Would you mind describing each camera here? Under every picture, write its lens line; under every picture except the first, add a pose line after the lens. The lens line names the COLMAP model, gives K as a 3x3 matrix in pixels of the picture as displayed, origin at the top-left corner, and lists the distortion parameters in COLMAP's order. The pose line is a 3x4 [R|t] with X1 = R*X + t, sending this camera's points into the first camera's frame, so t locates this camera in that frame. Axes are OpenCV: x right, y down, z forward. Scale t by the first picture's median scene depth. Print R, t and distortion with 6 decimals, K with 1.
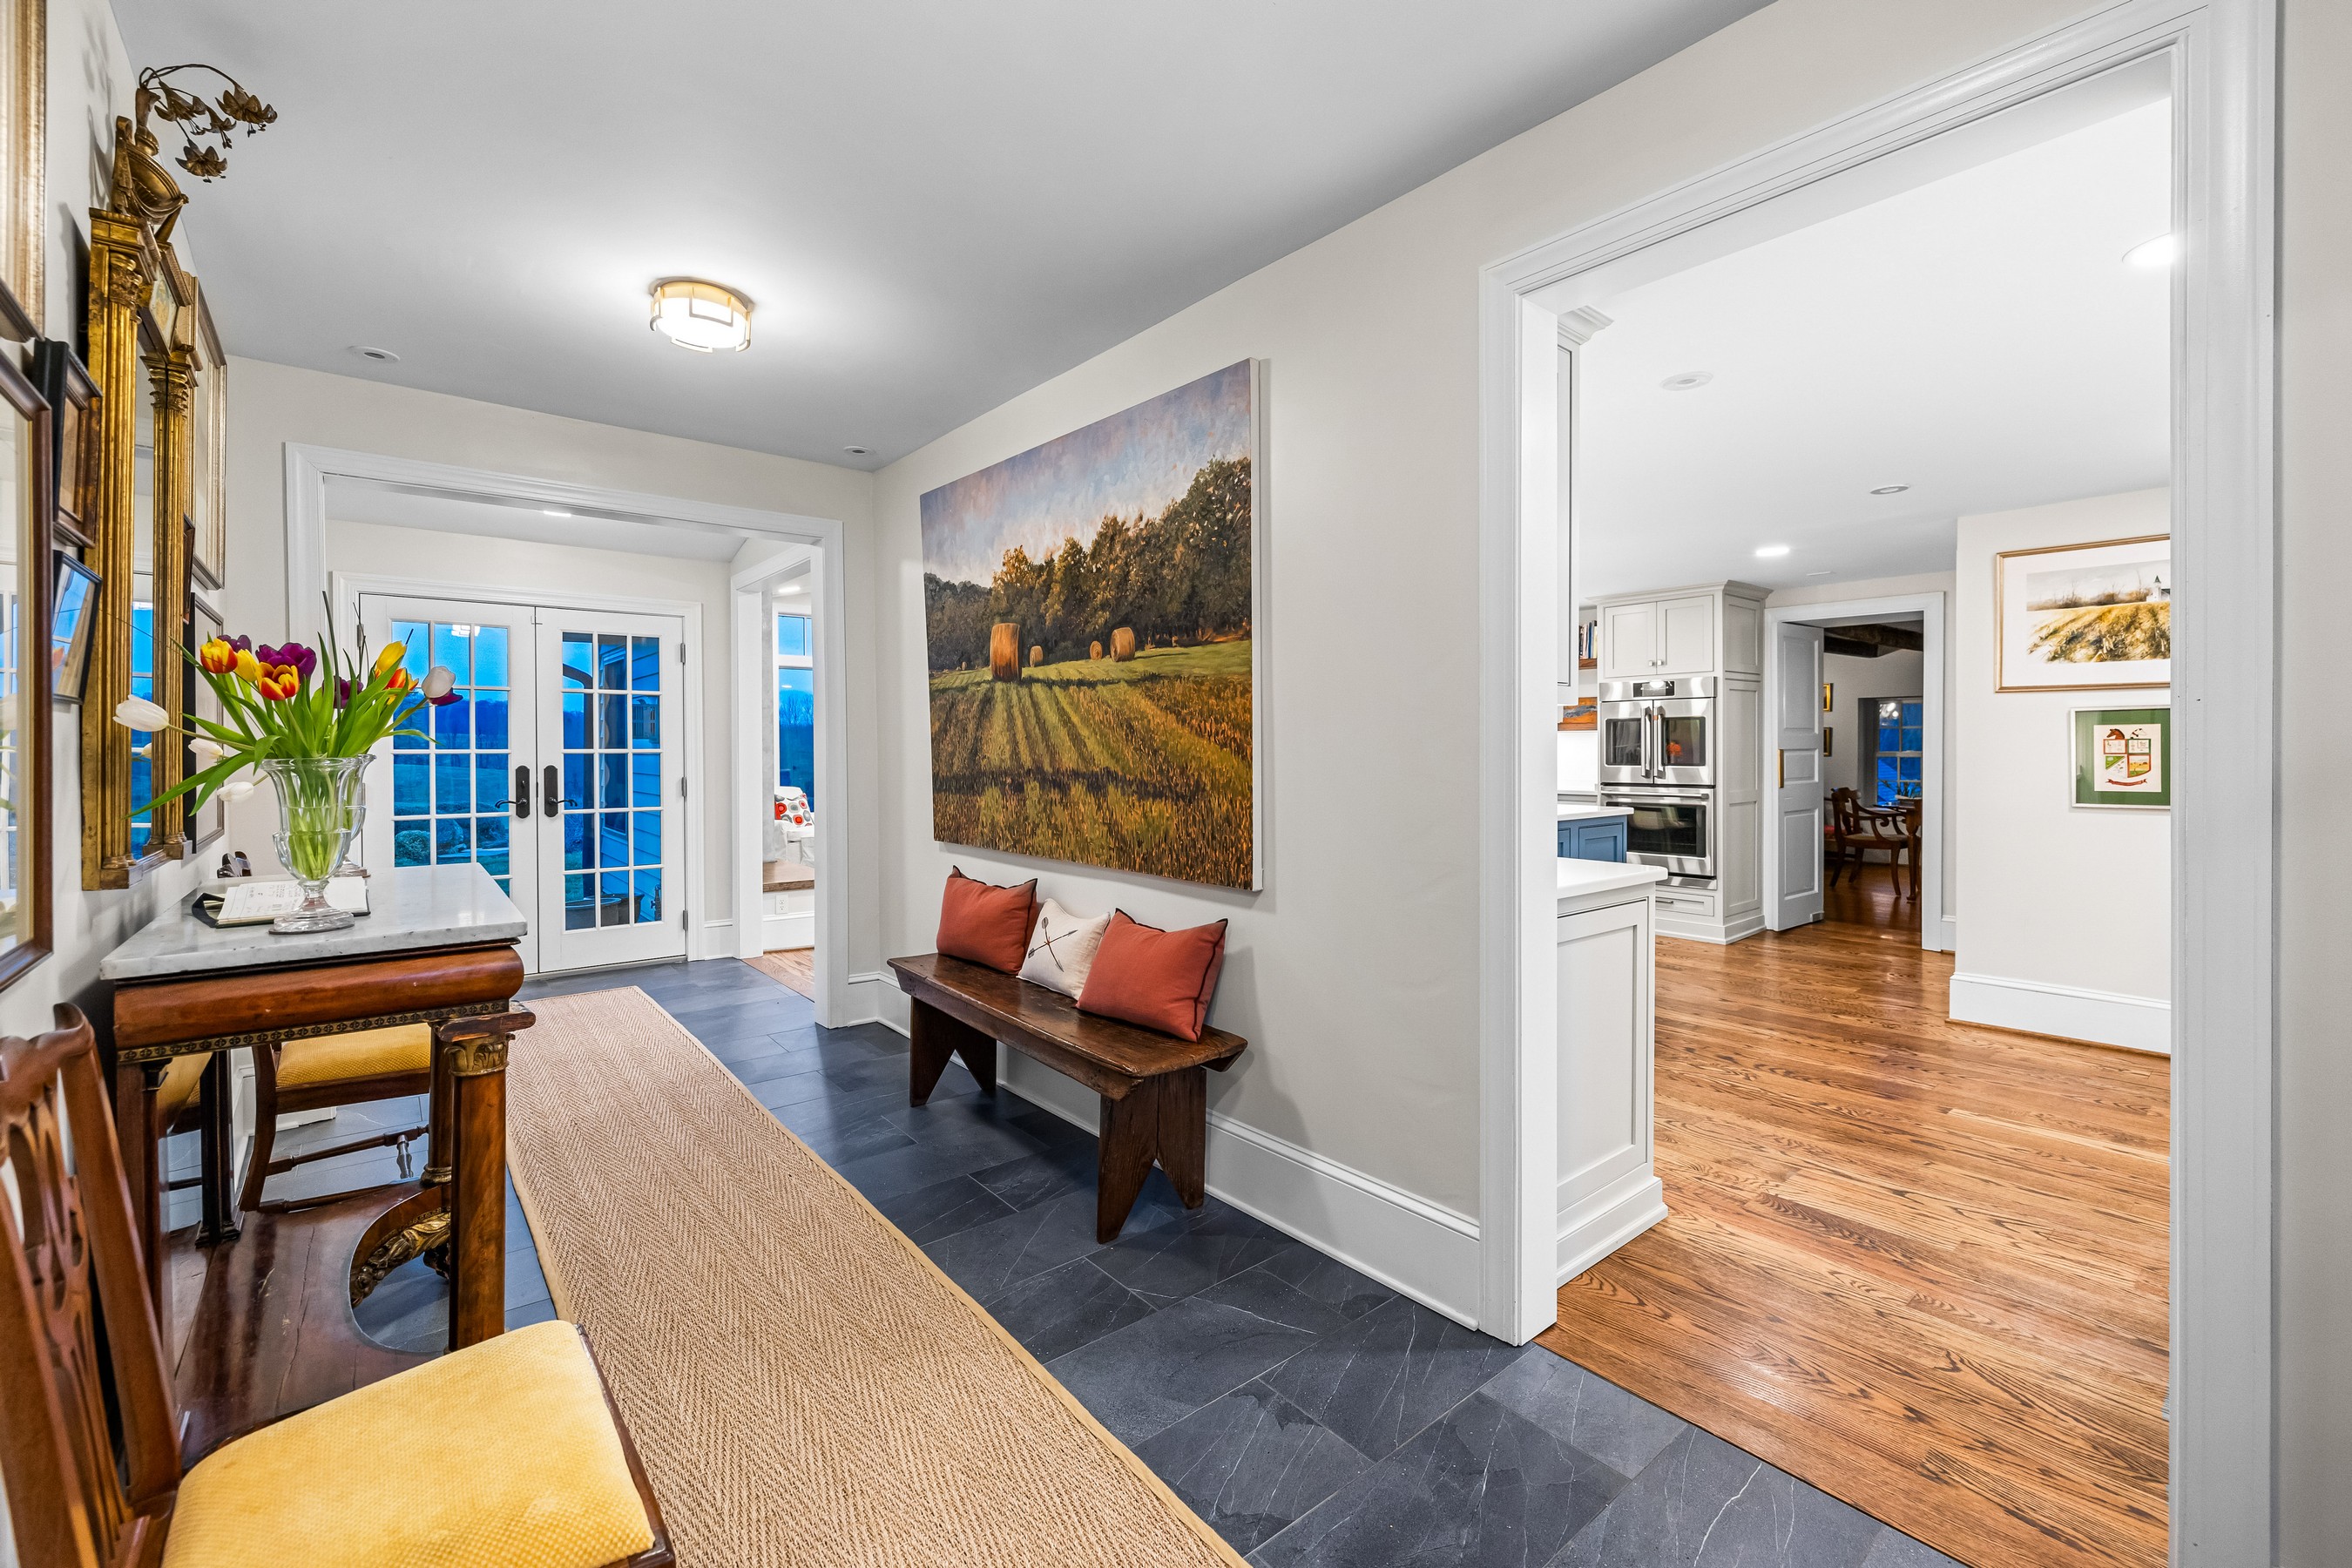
lens RADIAL K [[981.8, 0, 1164.7], [0, 981.8, 766.2], [0, 0, 1]] dist [0.003127, -0.000515]
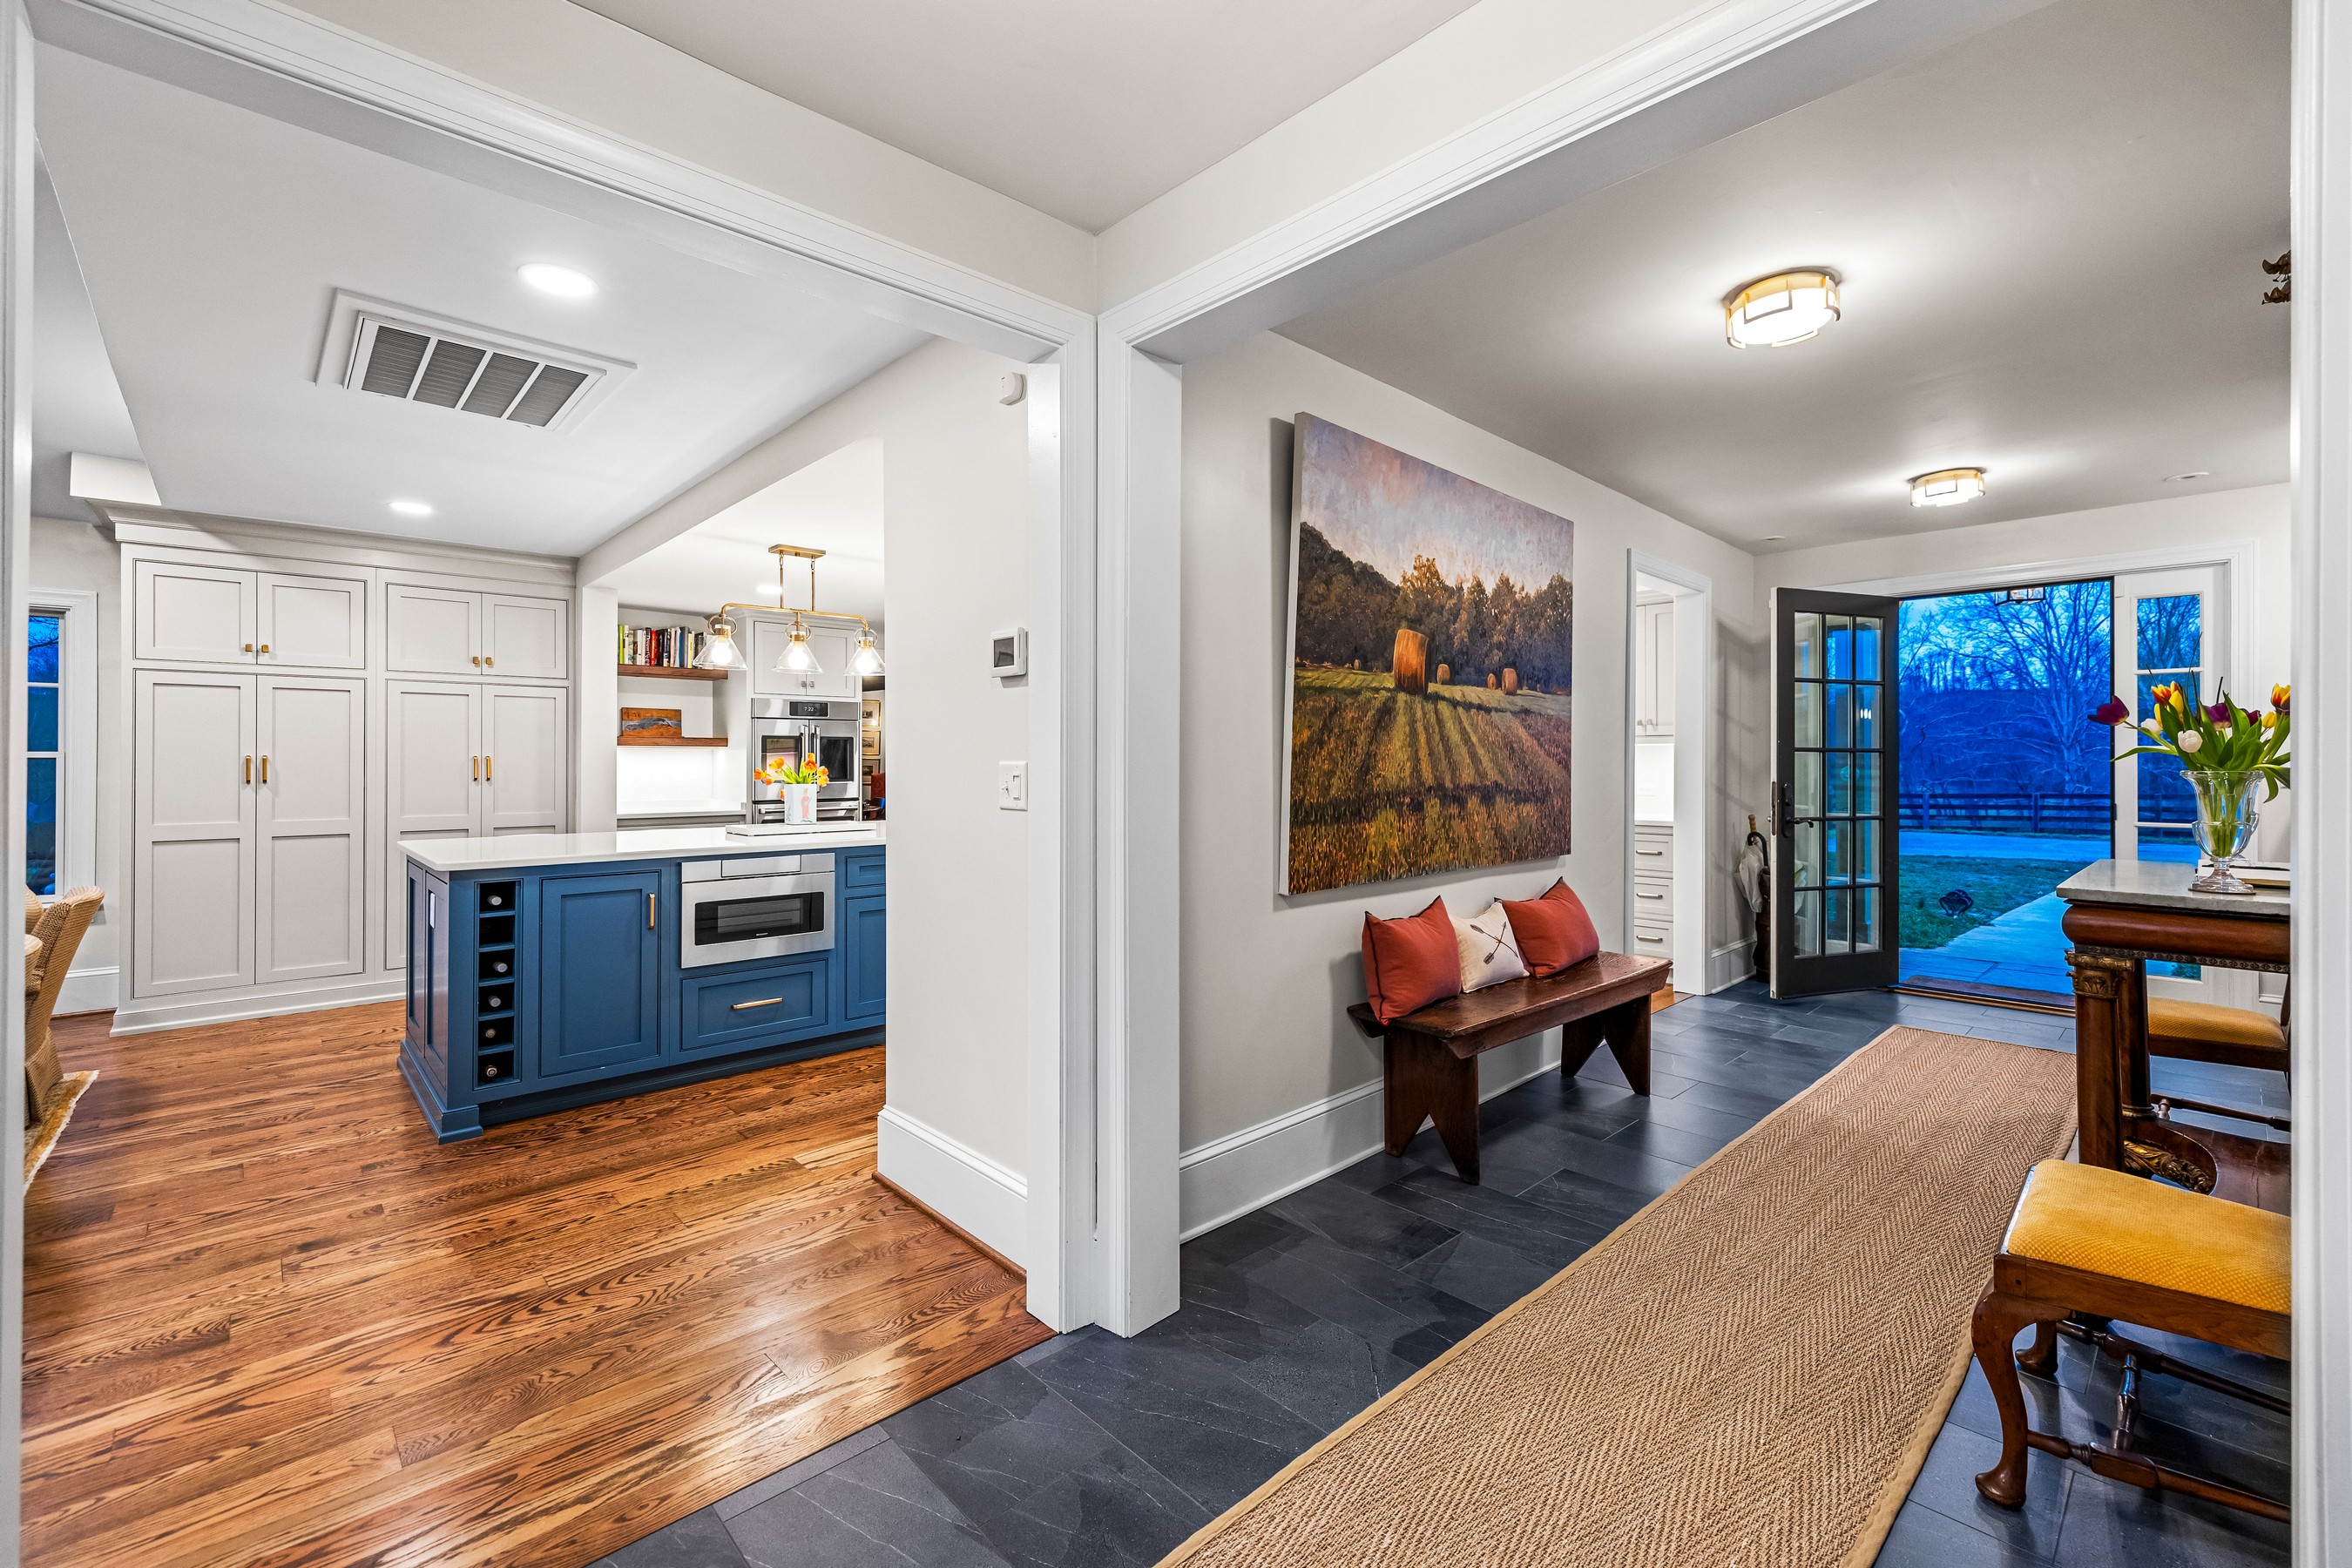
lens RADIAL K [[981.8, 0, 1173.0], [0, 981.8, 766.5], [0, 0, 1]] dist [0.003127, -0.000515]
pose [[-0.068688, -0.003567, 0.997632, -1.120674], [0.020572, 0.999776, 0.004991, -0.027729], [-0.997426, 0.020866, -0.068599, 1.347992]]
